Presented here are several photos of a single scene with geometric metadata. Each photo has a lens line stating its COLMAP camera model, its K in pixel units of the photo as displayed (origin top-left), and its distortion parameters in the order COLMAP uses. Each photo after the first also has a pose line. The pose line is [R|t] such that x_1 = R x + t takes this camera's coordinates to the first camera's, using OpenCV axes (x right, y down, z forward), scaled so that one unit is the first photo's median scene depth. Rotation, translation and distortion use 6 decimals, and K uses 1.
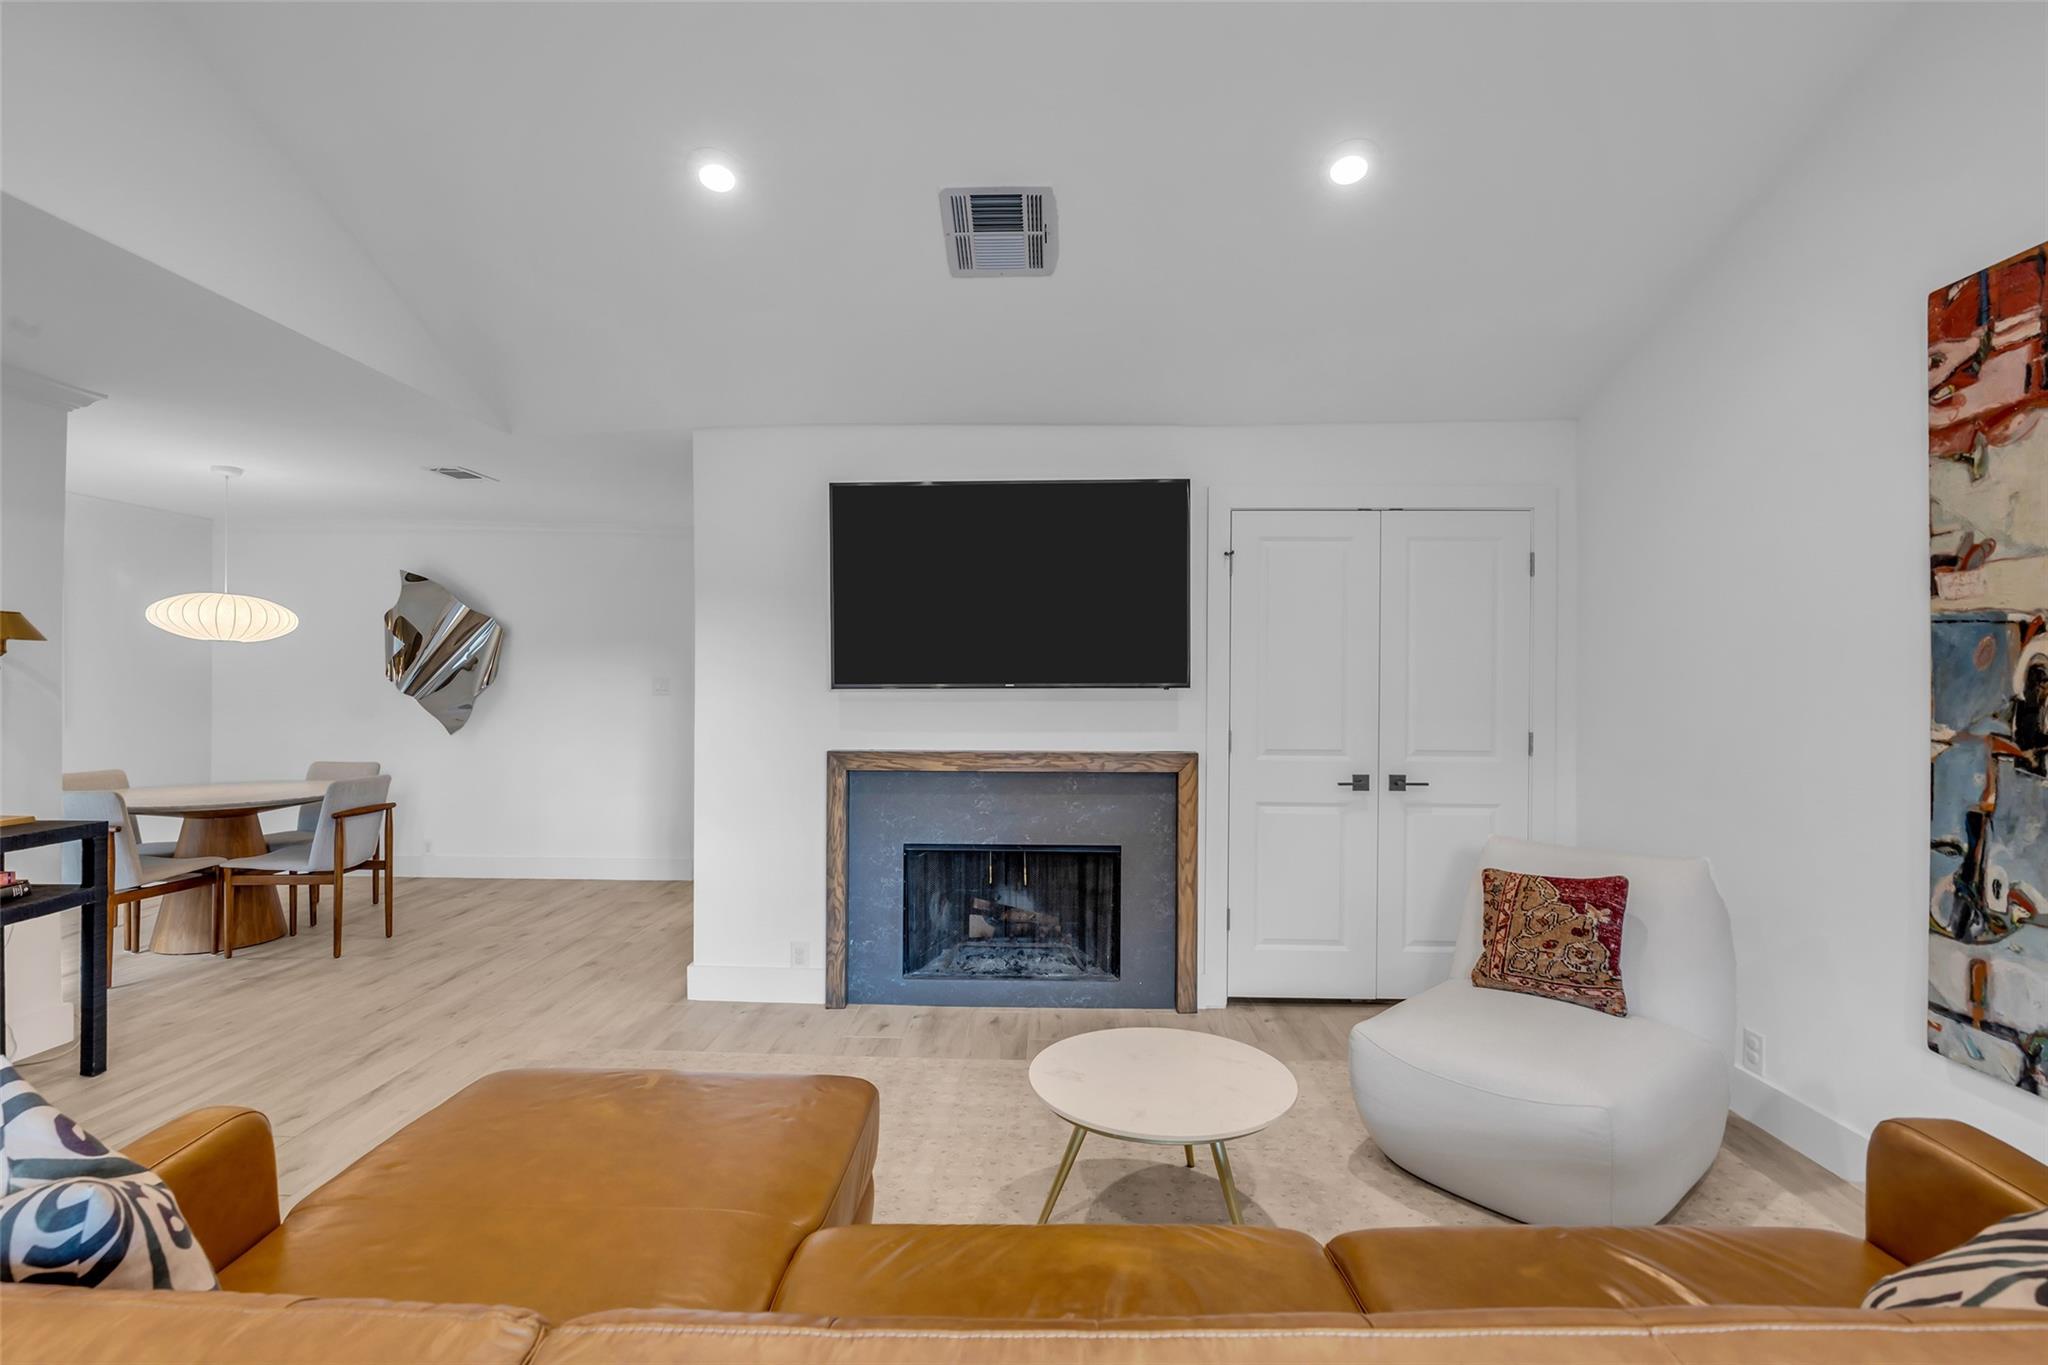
lens RADIAL K [[933.9, 0, 1024.0], [0, 933.9, 682.5], [0, 0, 1]] dist [-0.005168, 0.000887]
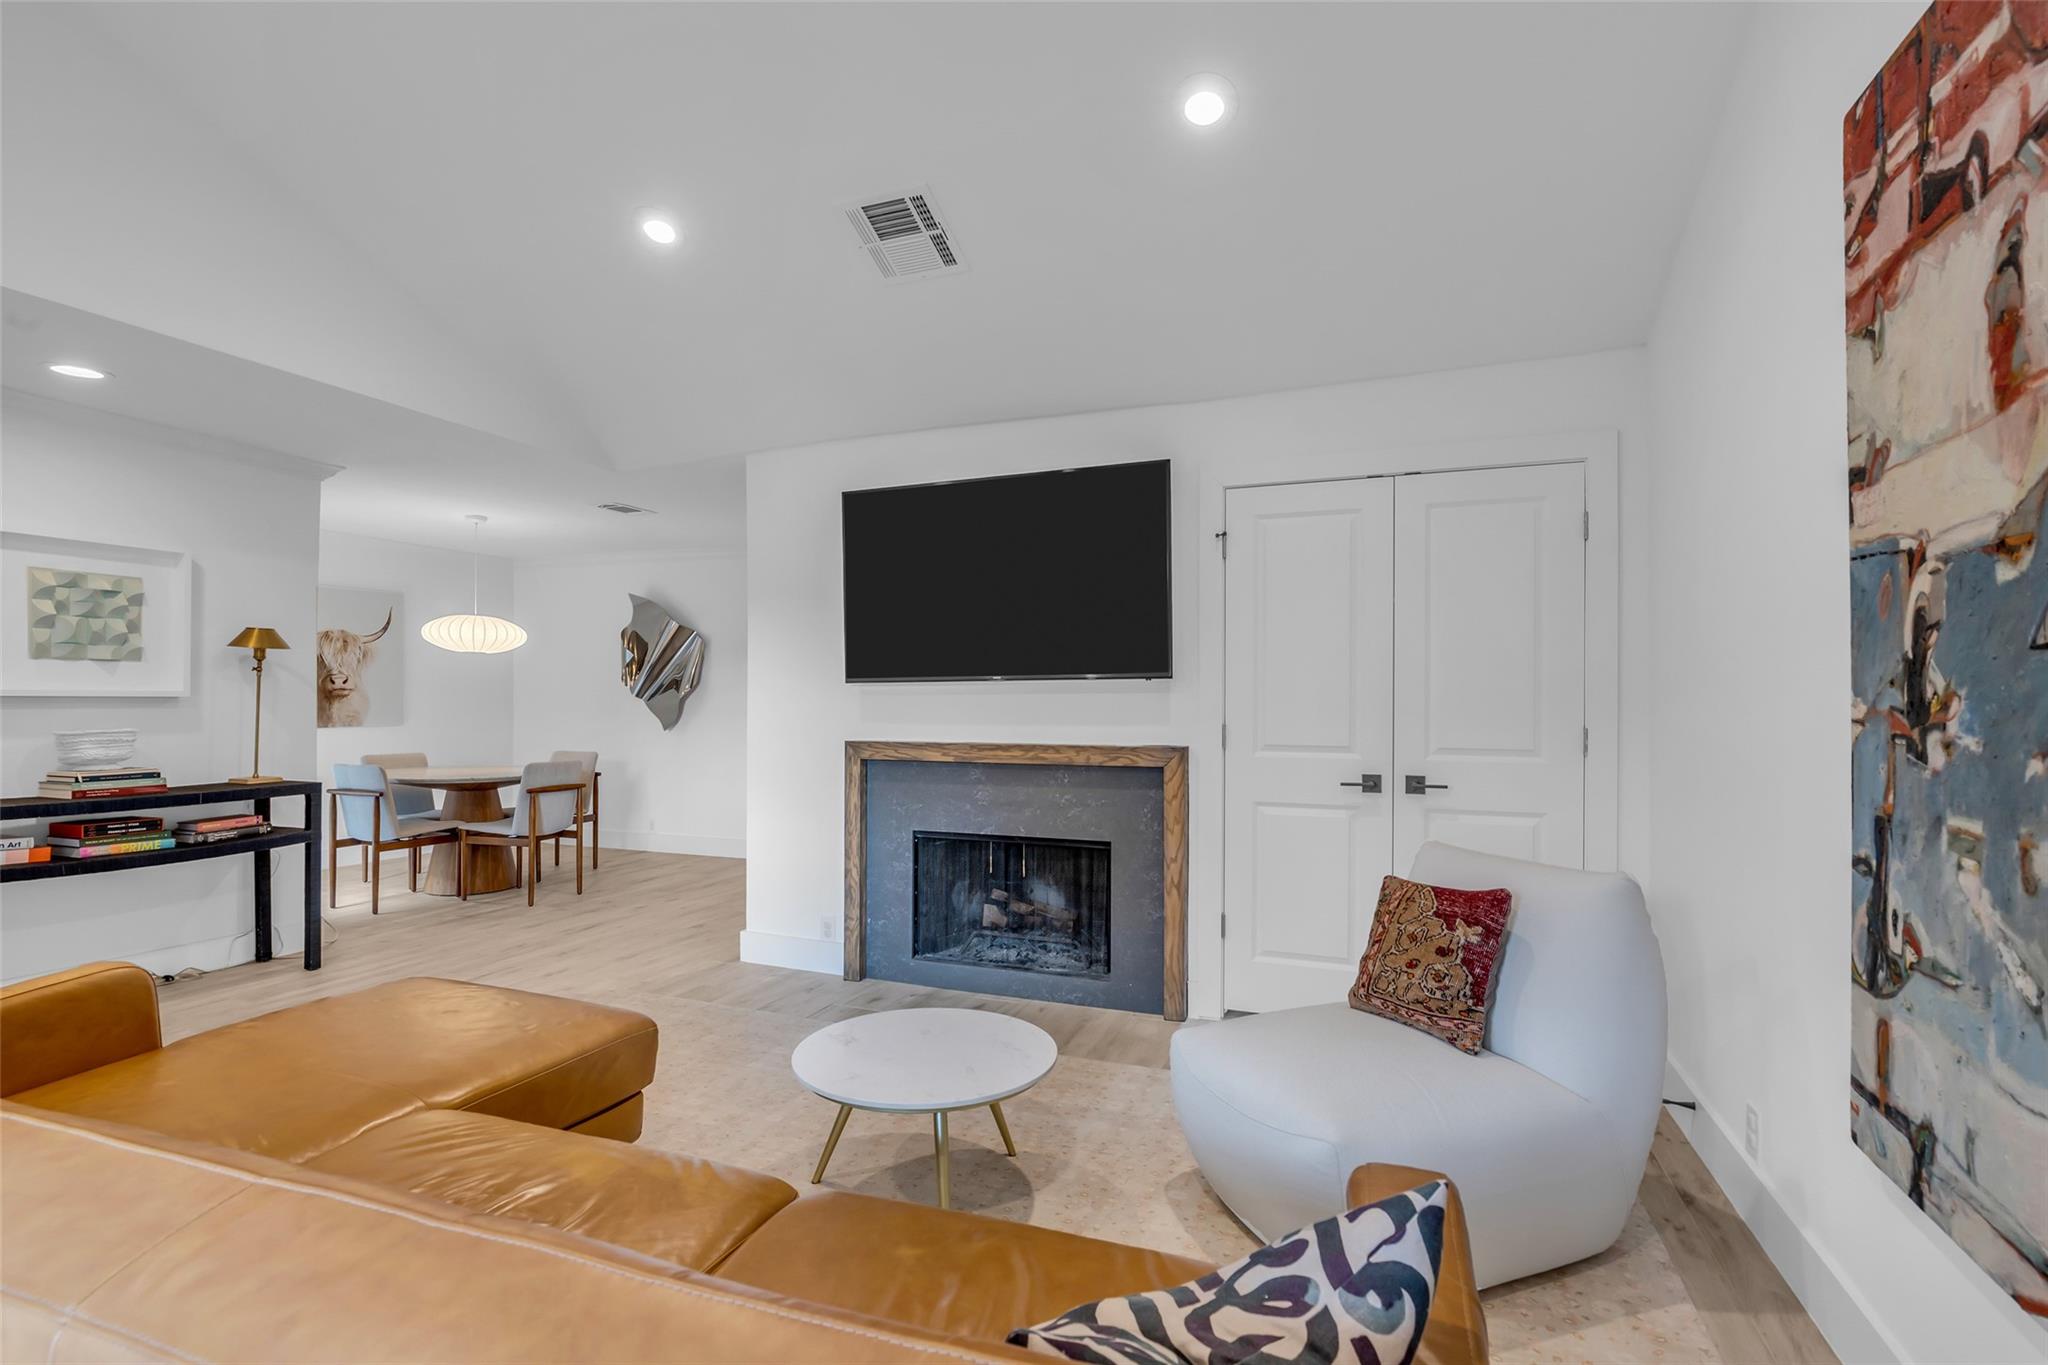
lens RADIAL K [[937.0, 0, 1027.0], [0, 937.0, 692.7], [0, 0, 1]] dist [-0.002632, -0.000914]
pose [[0.943830, -0.005280, -0.330390, 0.348634], [0.004008, 0.999982, -0.004532, 0.023784], [0.330408, 0.002953, 0.943833, 0.049128]]
